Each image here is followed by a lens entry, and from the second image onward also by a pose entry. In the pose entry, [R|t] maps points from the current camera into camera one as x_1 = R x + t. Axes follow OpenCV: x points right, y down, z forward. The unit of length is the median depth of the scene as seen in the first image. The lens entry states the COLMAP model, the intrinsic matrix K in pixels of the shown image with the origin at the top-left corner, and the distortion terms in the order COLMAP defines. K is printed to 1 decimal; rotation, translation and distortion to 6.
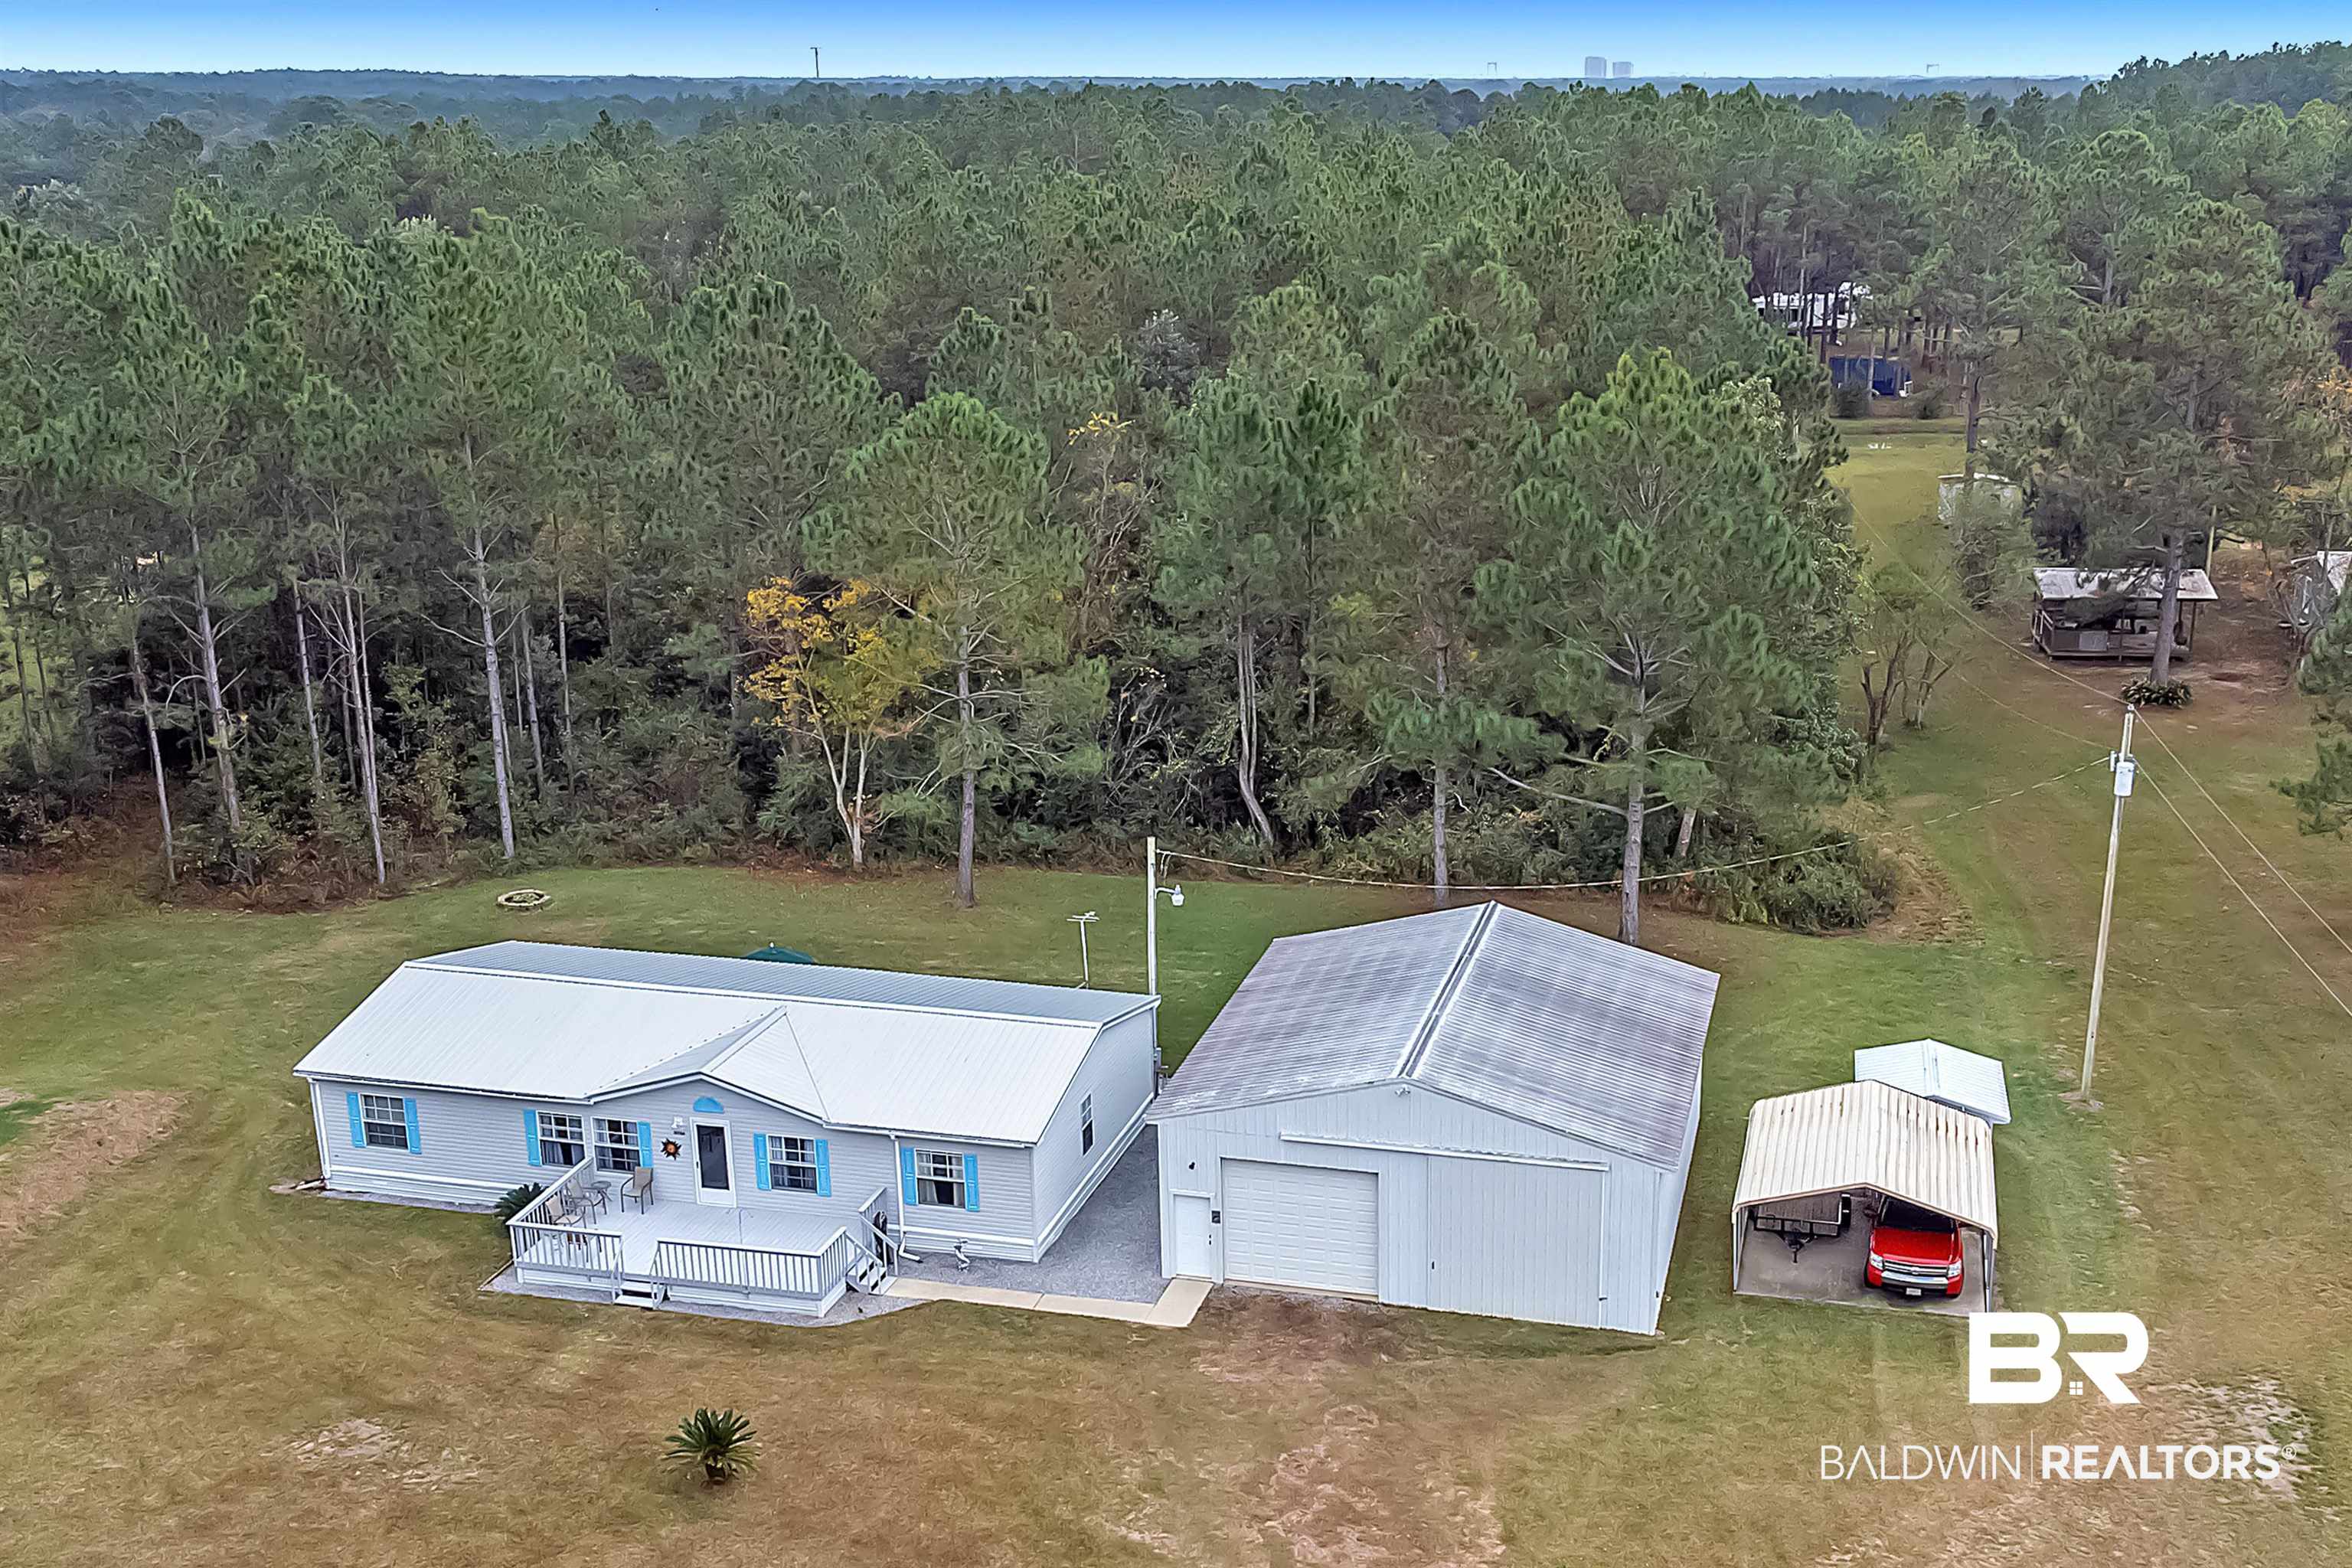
lens RADIAL K [[2510.3, 0, 1244.7], [0, 2510.3, 830.6], [0, 0, 1]] dist [0.058705, -0.036709]
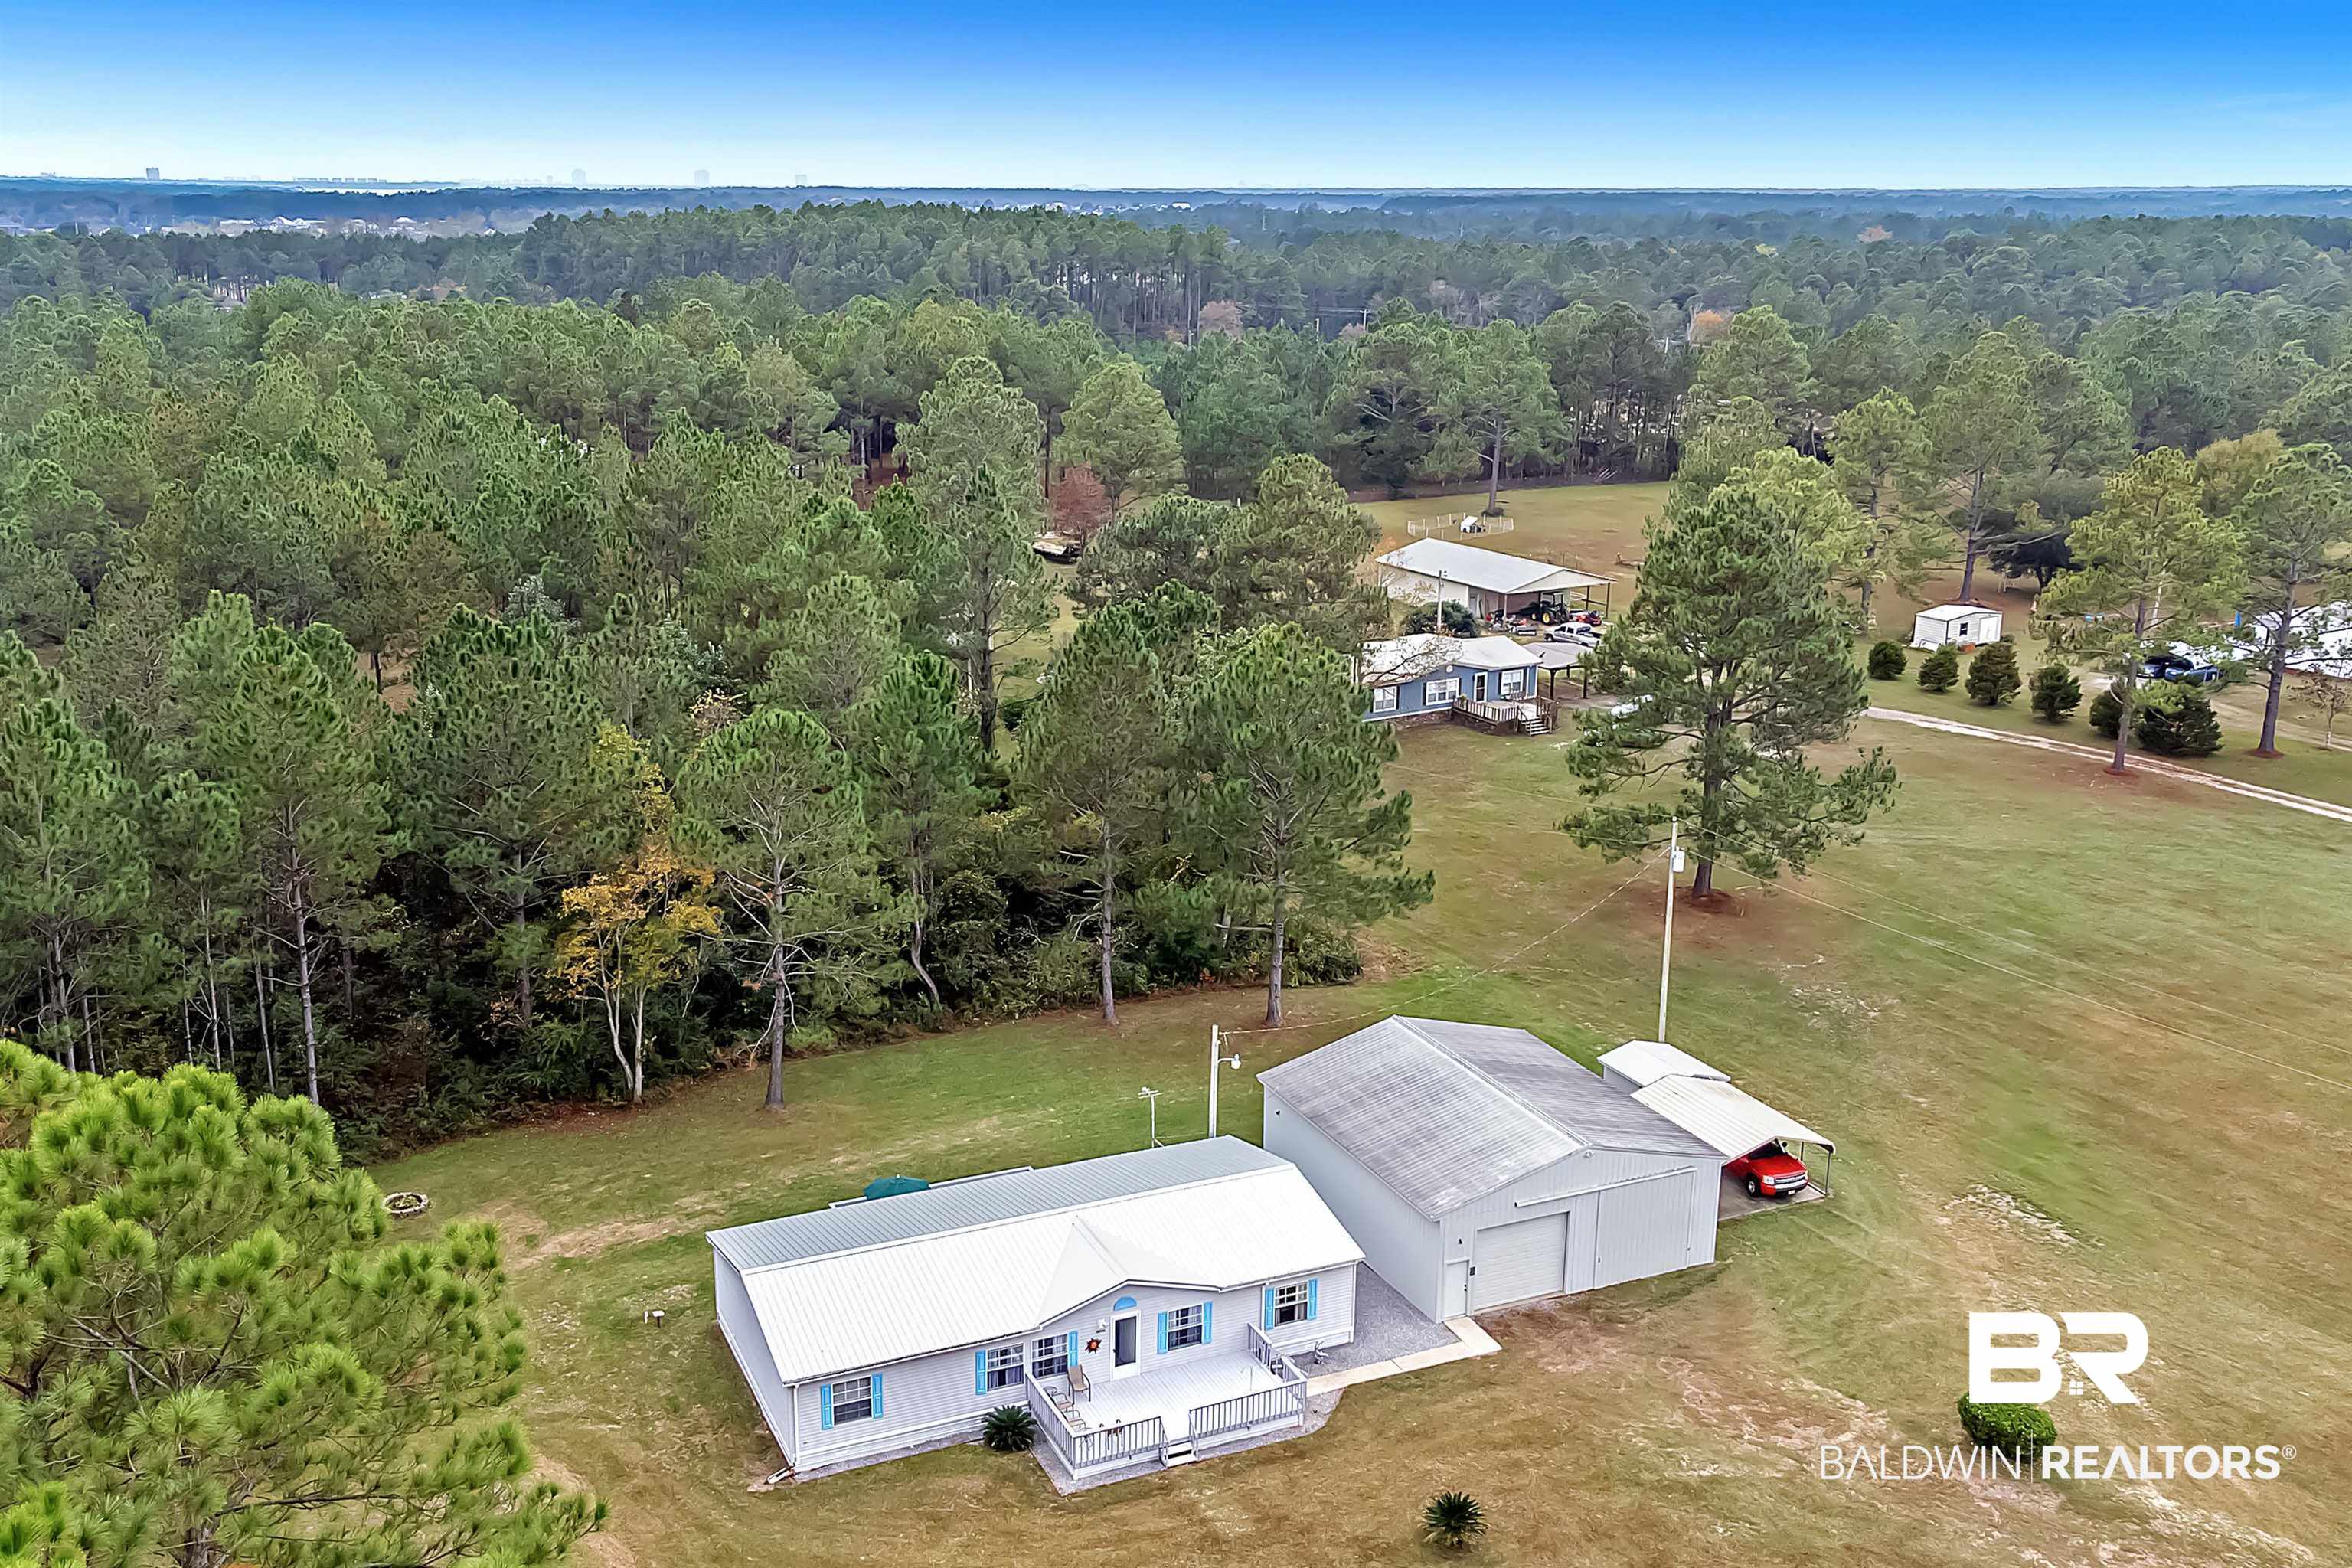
lens RADIAL K [[2121.7, 0, 1137.7], [0, 2121.7, 785.2], [0, 0, 1]] dist [0.002245, 0.078519]
pose [[0.790447, -0.154228, 0.592796, -0.806833], [0.166152, 0.985484, 0.034844, -0.189277], [-0.589565, 0.070952, 0.804598, 0.094655]]
